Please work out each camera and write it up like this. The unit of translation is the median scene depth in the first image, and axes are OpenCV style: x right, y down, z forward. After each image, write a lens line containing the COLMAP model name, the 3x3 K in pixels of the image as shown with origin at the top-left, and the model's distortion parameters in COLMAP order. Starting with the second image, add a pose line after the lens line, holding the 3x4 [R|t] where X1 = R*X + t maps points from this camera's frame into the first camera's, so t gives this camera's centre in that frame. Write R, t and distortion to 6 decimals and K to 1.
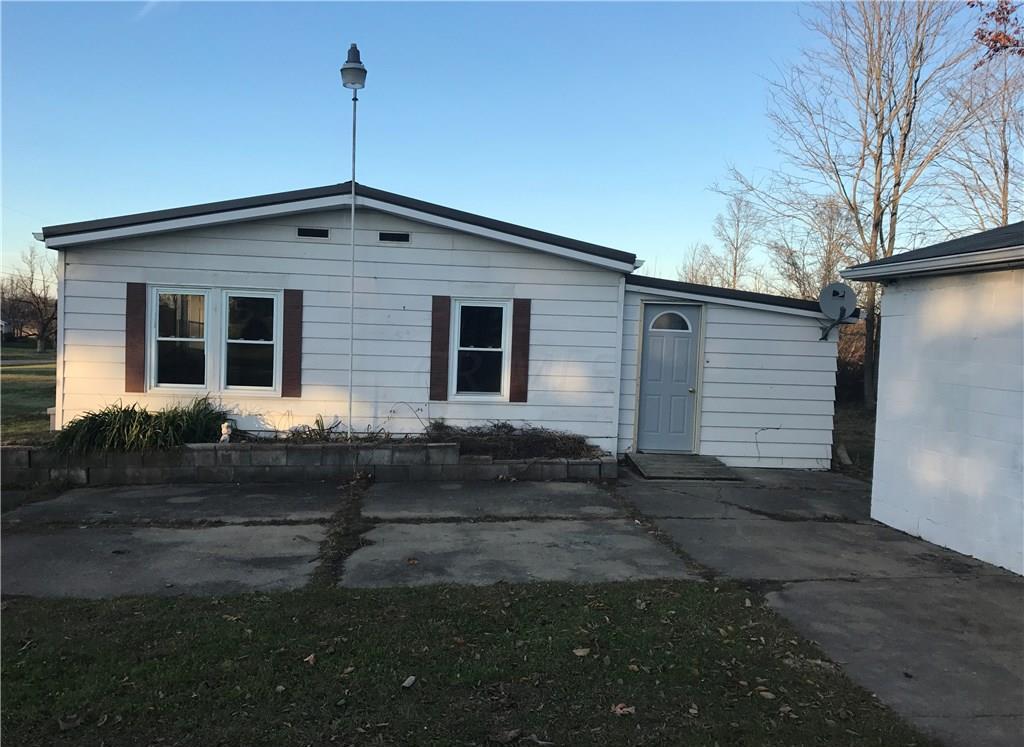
lens RADIAL K [[825.0, 0, 498.7], [0, 825.0, 371.1], [0, 0, 1]] dist [0.066198, -0.093636]
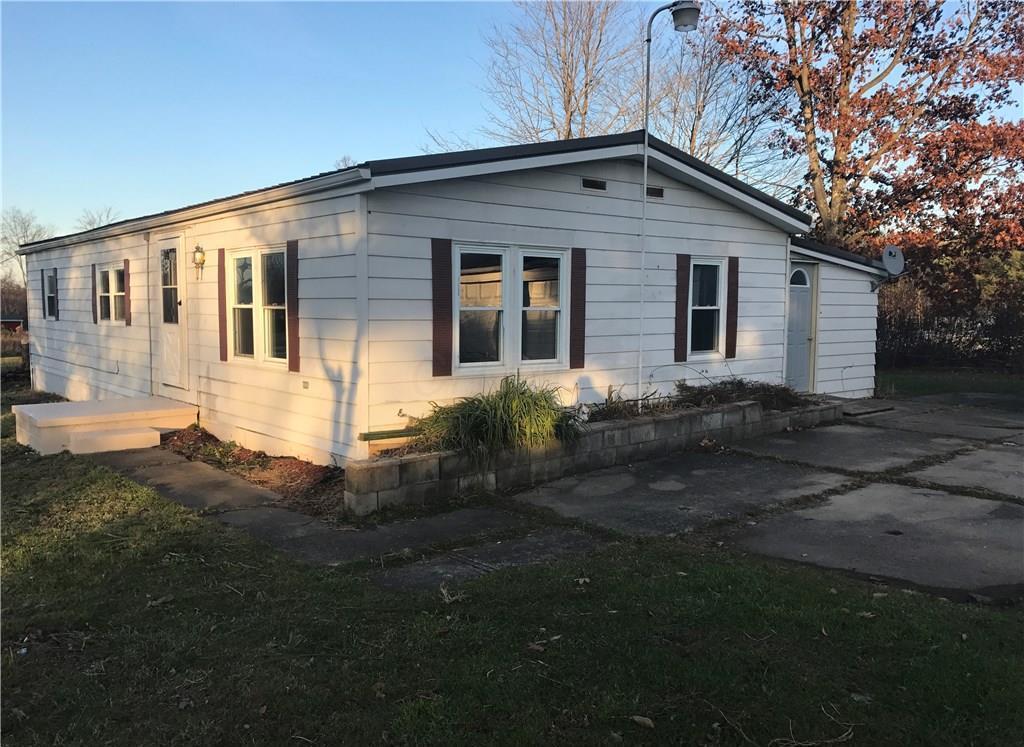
lens RADIAL K [[848.6, 0, 512.0], [0, 848.6, 373.5], [0, 0, 1]] dist [-0.000991, -0.000097]
pose [[0.833455, -0.077700, 0.547097, -0.813677], [0.054403, 0.996793, 0.058688, -0.020944], [-0.549902, -0.019150, 0.835009, 0.274631]]
